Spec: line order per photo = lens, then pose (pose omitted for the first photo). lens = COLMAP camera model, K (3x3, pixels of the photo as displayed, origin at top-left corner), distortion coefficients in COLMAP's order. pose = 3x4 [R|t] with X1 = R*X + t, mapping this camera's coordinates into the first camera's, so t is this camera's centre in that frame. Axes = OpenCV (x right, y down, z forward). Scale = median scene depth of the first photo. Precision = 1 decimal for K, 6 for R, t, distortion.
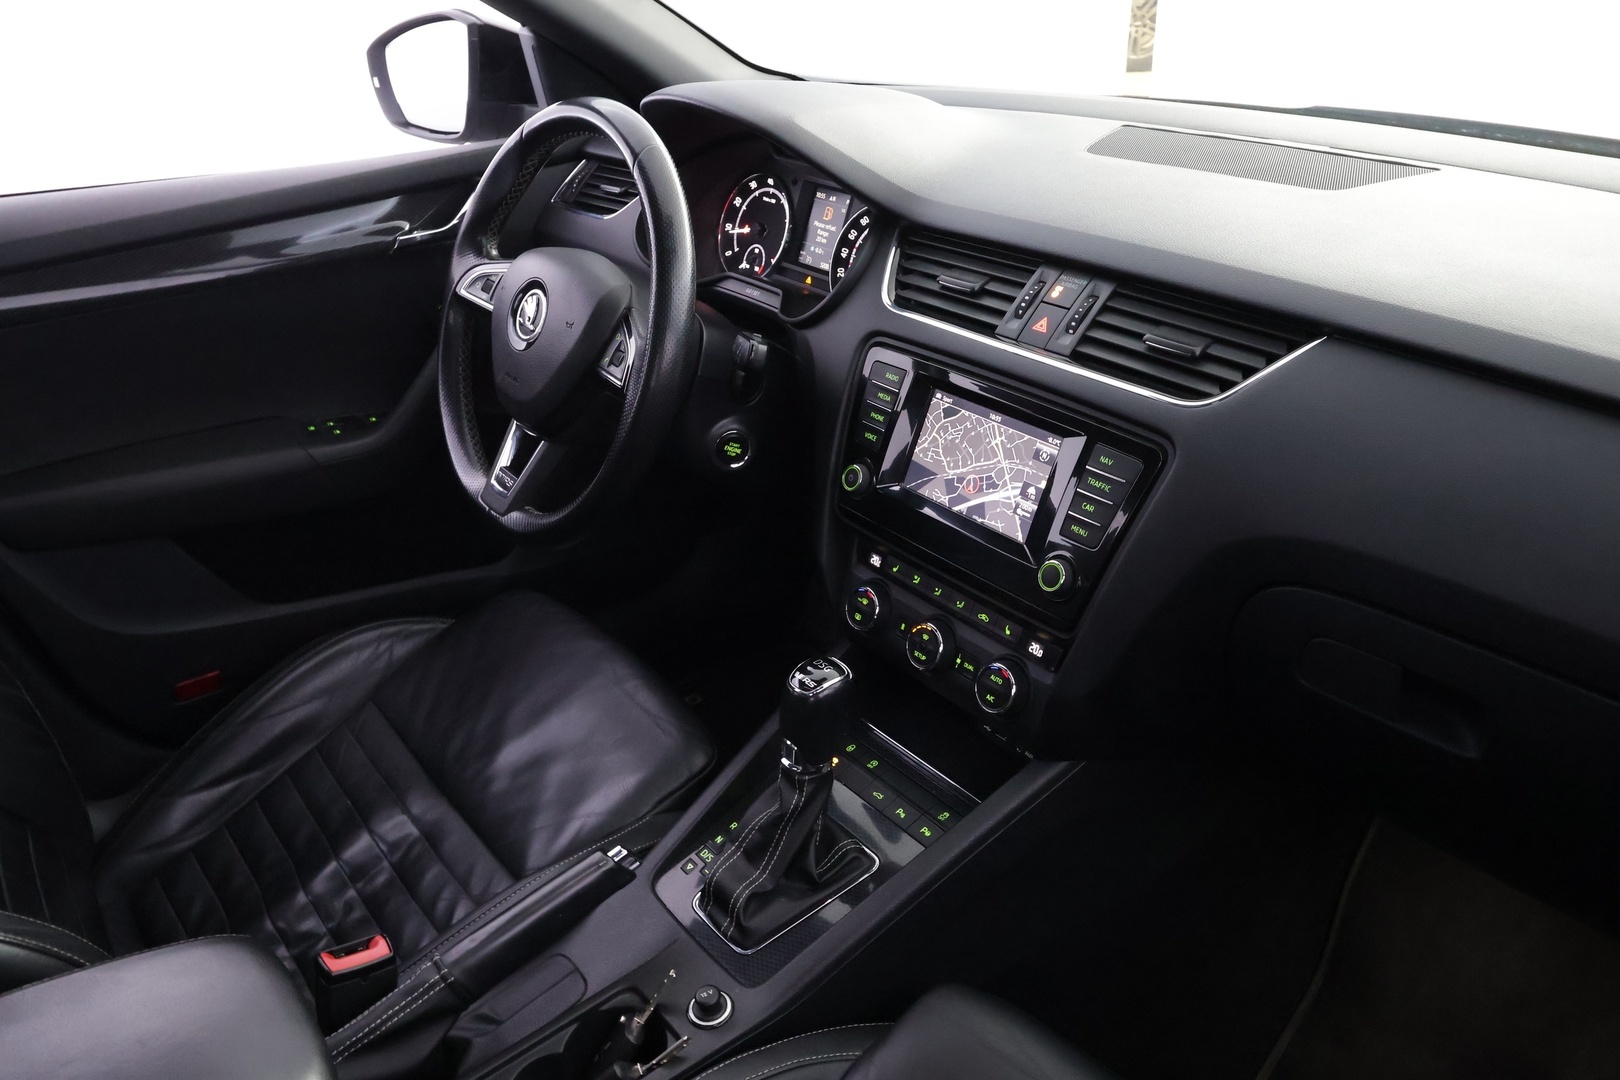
lens RADIAL K [[1205.9, 0, 810.0], [0, 1205.9, 540.0], [0, 0, 1]] dist [-0.002042, -0.000595]
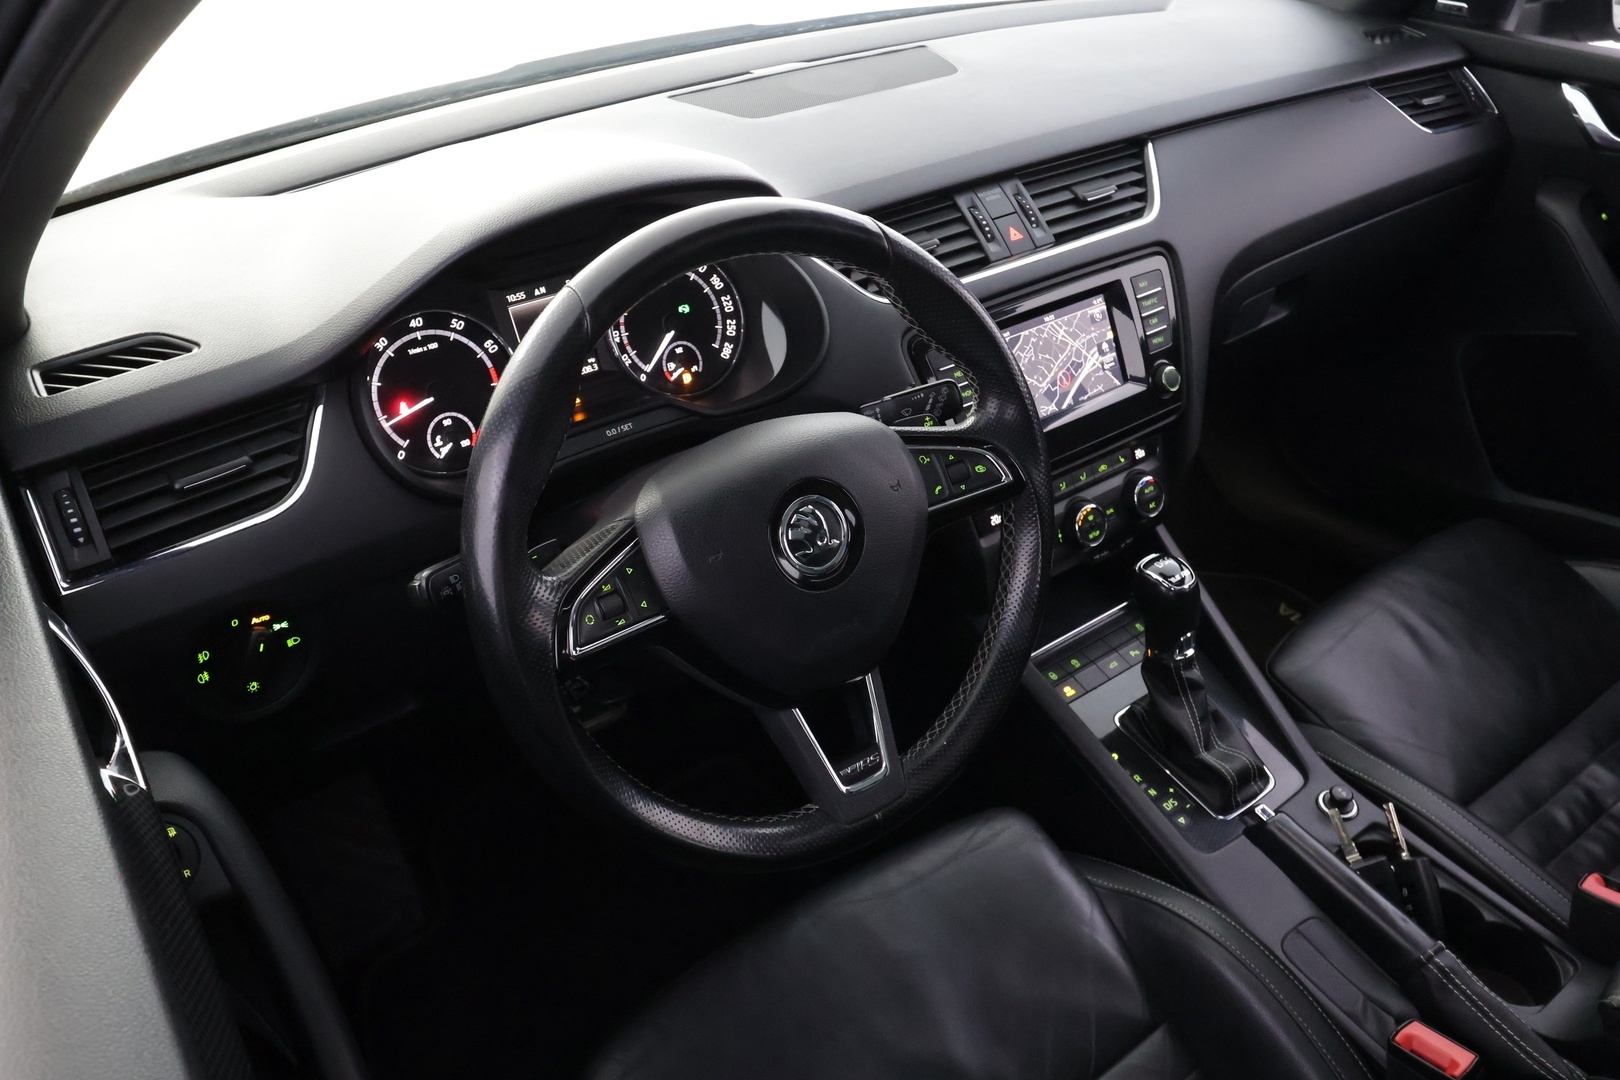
lens RADIAL K [[1139.7, 0, 810.9], [0, 1139.7, 562.2], [0, 0, 1]] dist [-0.002860, -0.002374]
pose [[0.057802, -0.539539, 0.839974, -0.868802], [0.512481, 0.738097, 0.438834, -0.509345], [-0.856751, 0.405106, 0.319167, 0.931279]]
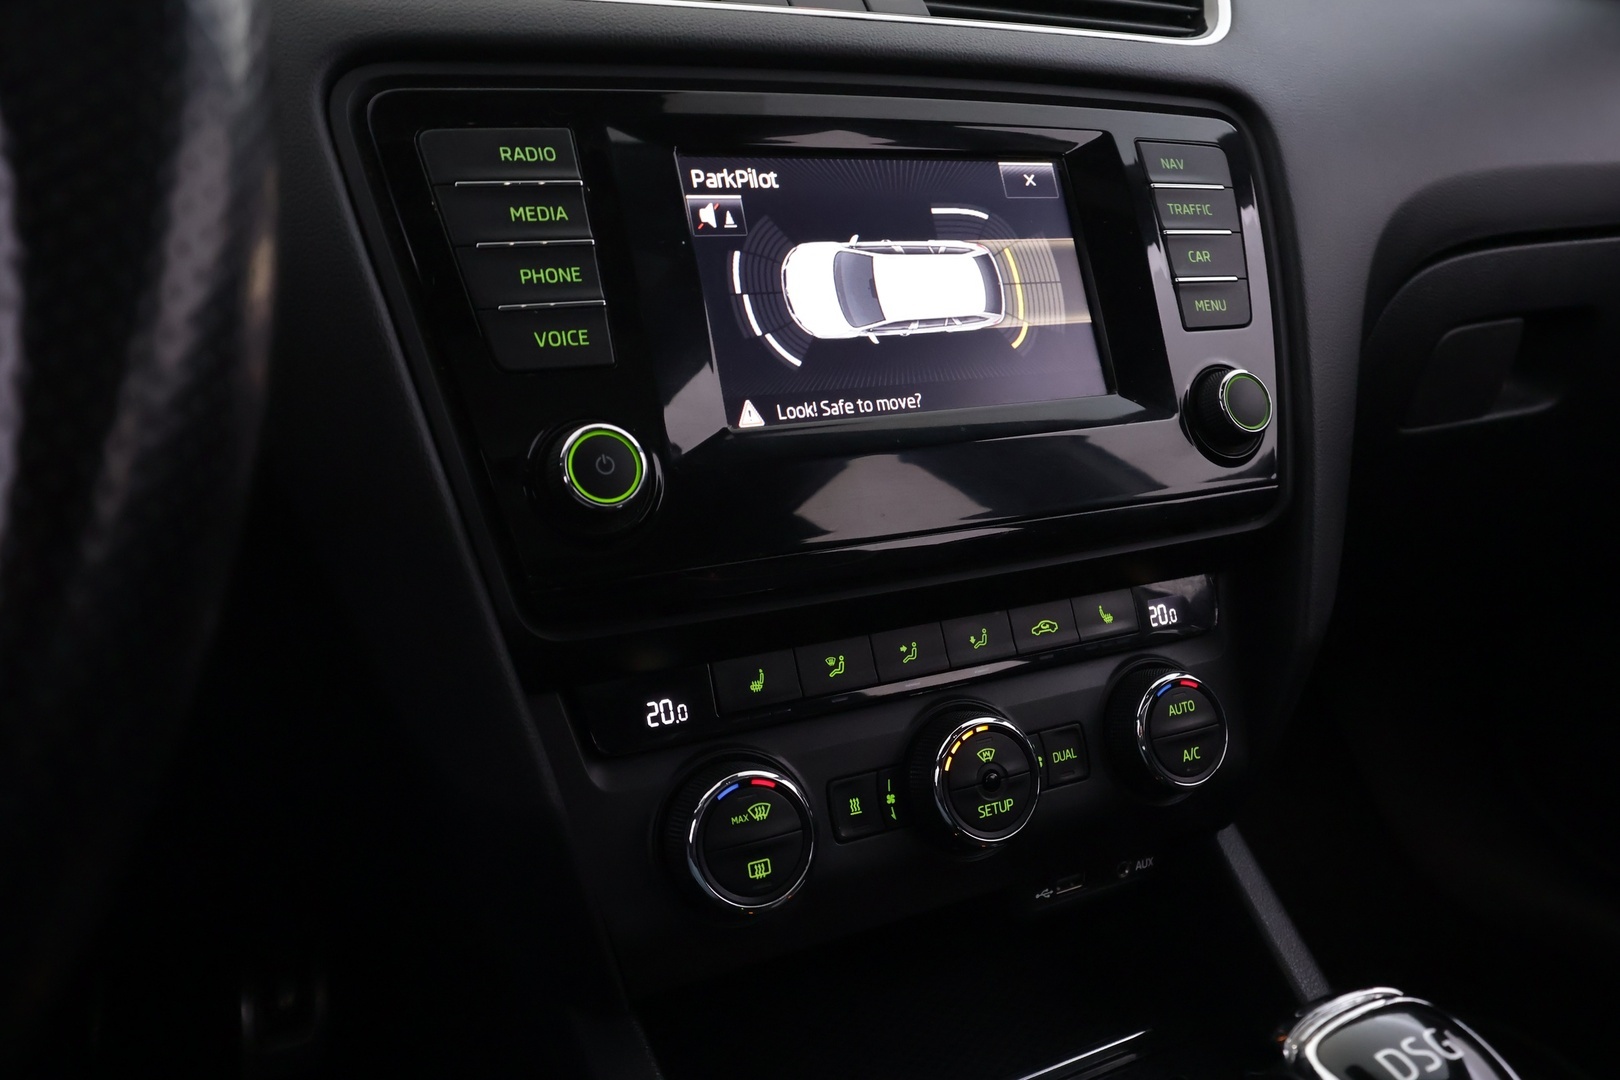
lens RADIAL K [[1139.7, 0, 810.9], [0, 1139.7, 562.2], [0, 0, 1]] dist [-0.002860, -0.002374]
pose [[0.218199, -0.259995, 0.940634, -0.246530], [0.460346, 0.877306, 0.135705, -0.048608], [-0.860506, 0.403407, 0.311115, 0.942366]]
